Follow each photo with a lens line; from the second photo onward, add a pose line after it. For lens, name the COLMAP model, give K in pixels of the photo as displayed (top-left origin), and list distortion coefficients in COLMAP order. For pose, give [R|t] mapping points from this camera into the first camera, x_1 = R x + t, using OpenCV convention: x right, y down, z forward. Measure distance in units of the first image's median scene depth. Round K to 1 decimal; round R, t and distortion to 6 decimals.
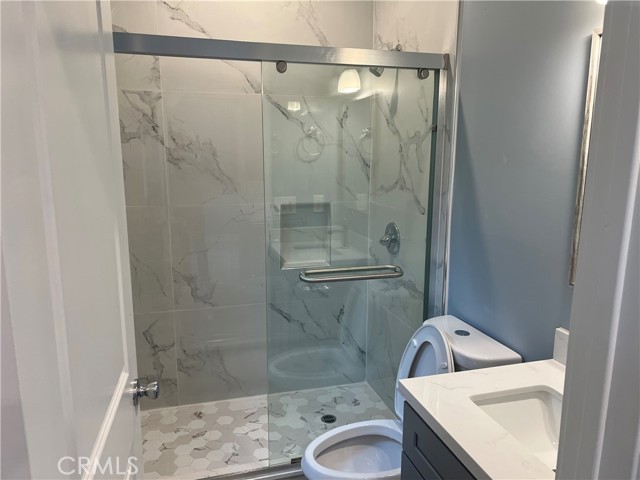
lens RADIAL K [[485.1, 0, 319.9], [0, 485.1, 239.6], [0, 0, 1]] dist [0.000424, 0.000837]
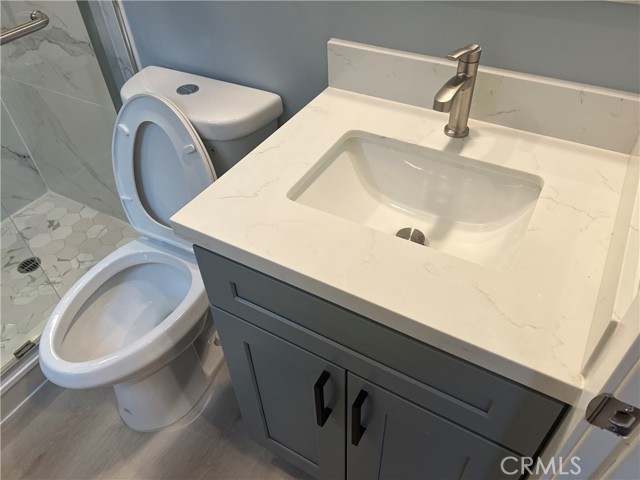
lens RADIAL K [[485.1, 0, 319.6], [0, 485.1, 238.6], [0, 0, 1]] dist [0.000424, 0.000837]
pose [[0.724291, -0.491699, 0.483358, 0.002373], [0.169511, 0.806501, 0.566412, 0.010280], [-0.668333, -0.328313, 0.667489, 0.327919]]
